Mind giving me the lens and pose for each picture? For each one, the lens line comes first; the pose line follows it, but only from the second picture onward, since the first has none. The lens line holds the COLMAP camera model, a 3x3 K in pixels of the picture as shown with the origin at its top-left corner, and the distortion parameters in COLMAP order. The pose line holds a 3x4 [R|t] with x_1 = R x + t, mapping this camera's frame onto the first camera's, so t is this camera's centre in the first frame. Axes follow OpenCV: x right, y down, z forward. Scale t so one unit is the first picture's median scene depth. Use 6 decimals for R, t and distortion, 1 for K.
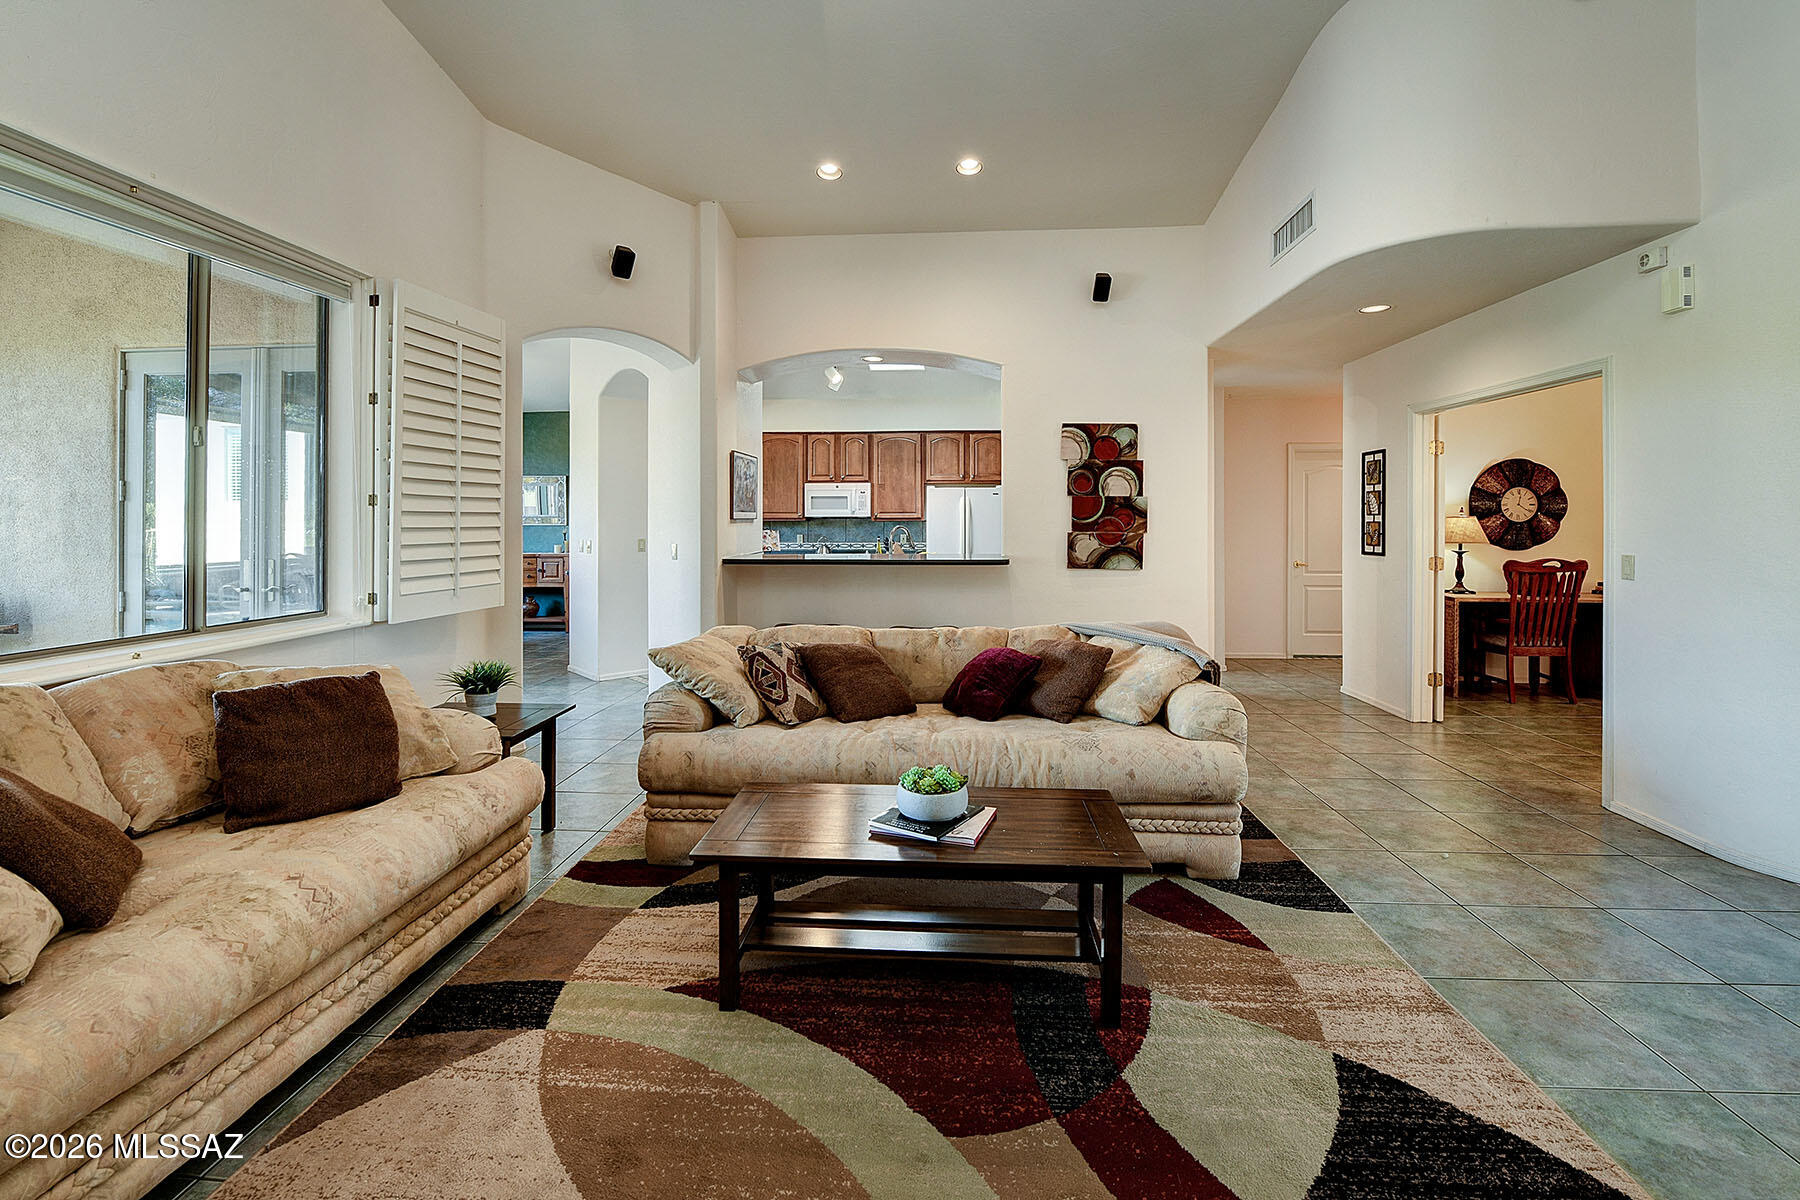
lens RADIAL K [[815.5, 0, 901.5], [0, 815.5, 517.5], [0, 0, 1]] dist [-0.020351, -0.000330]
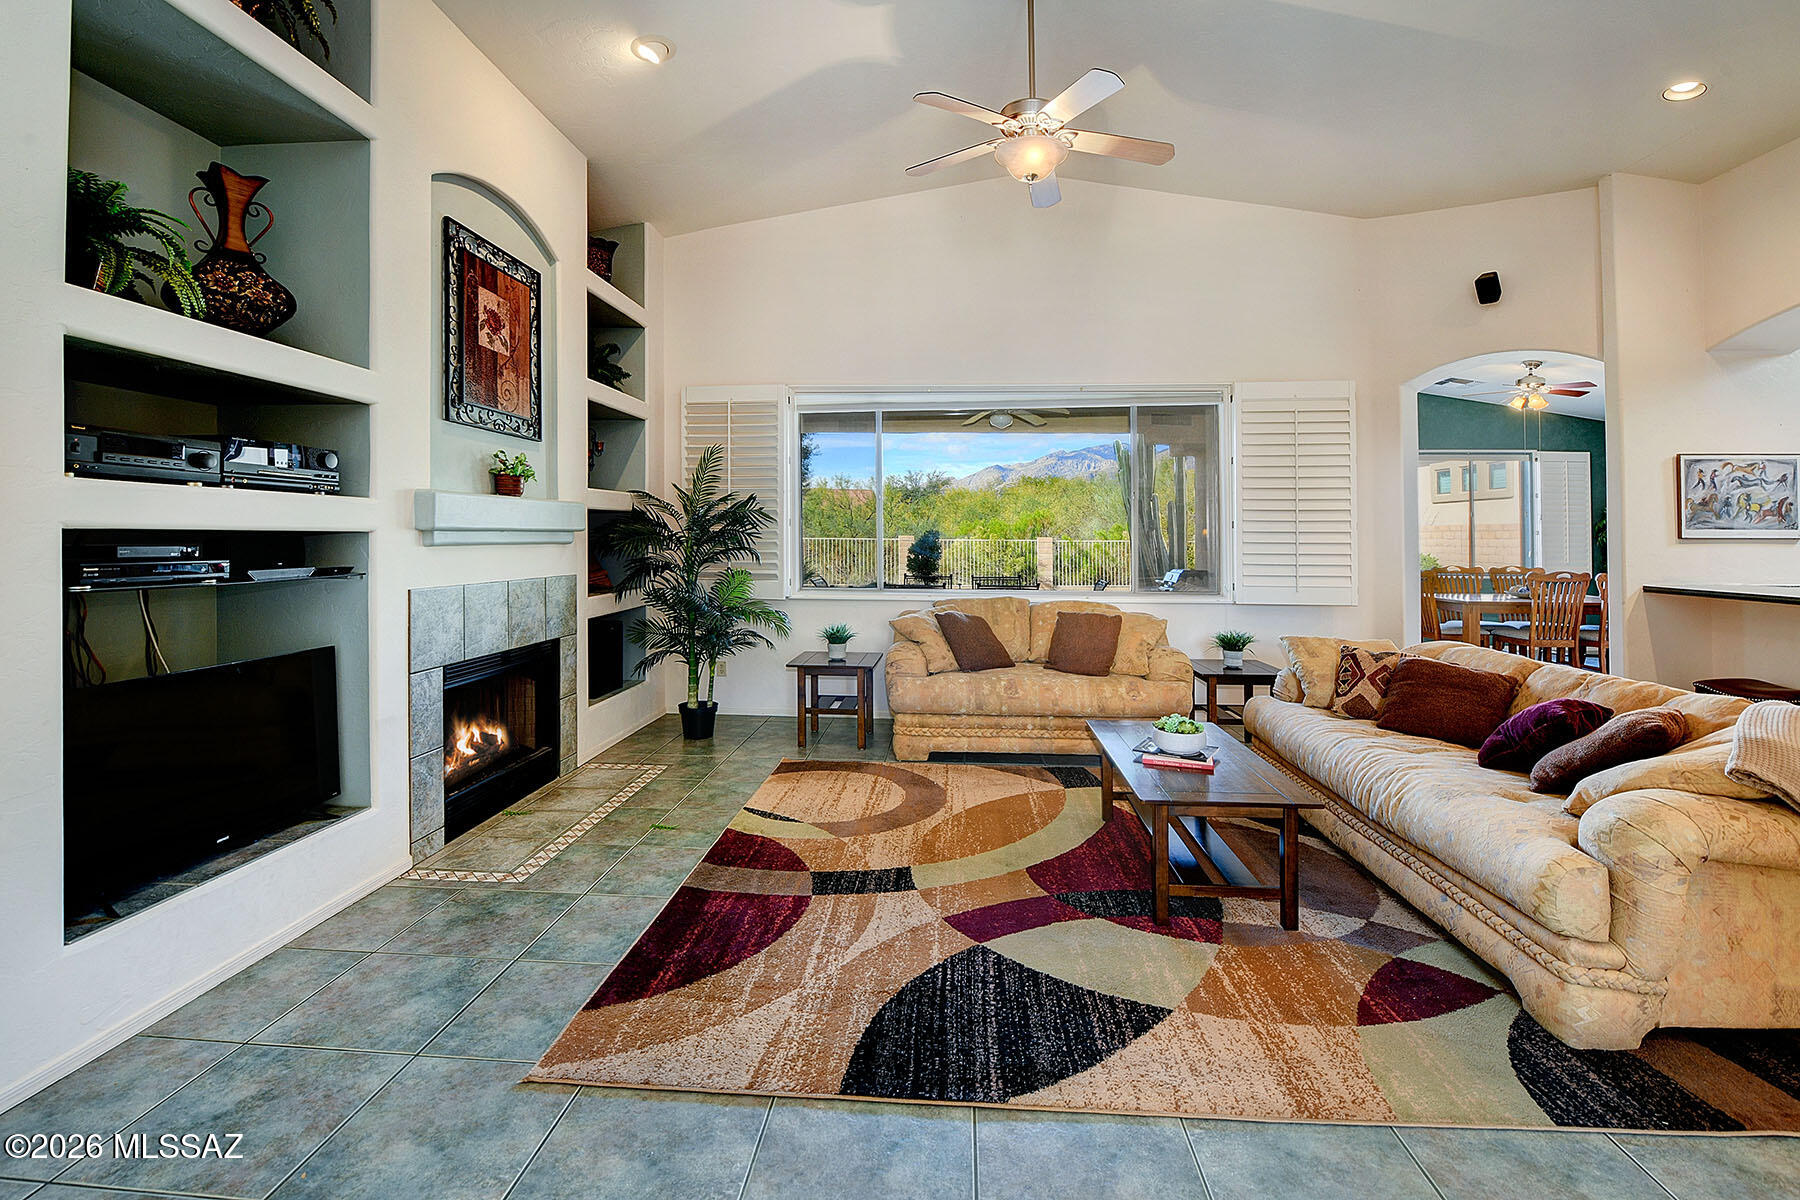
lens RADIAL K [[846.1, 0, 899.5], [0, 846.1, 503.0], [0, 0, 1]] dist [-0.000179, -0.000225]
pose [[-0.011067, -0.038284, -0.999206, 1.677328], [-0.000370, 0.999267, -0.038282, 0.000637], [0.999939, -0.000054, -0.011073, 0.600350]]
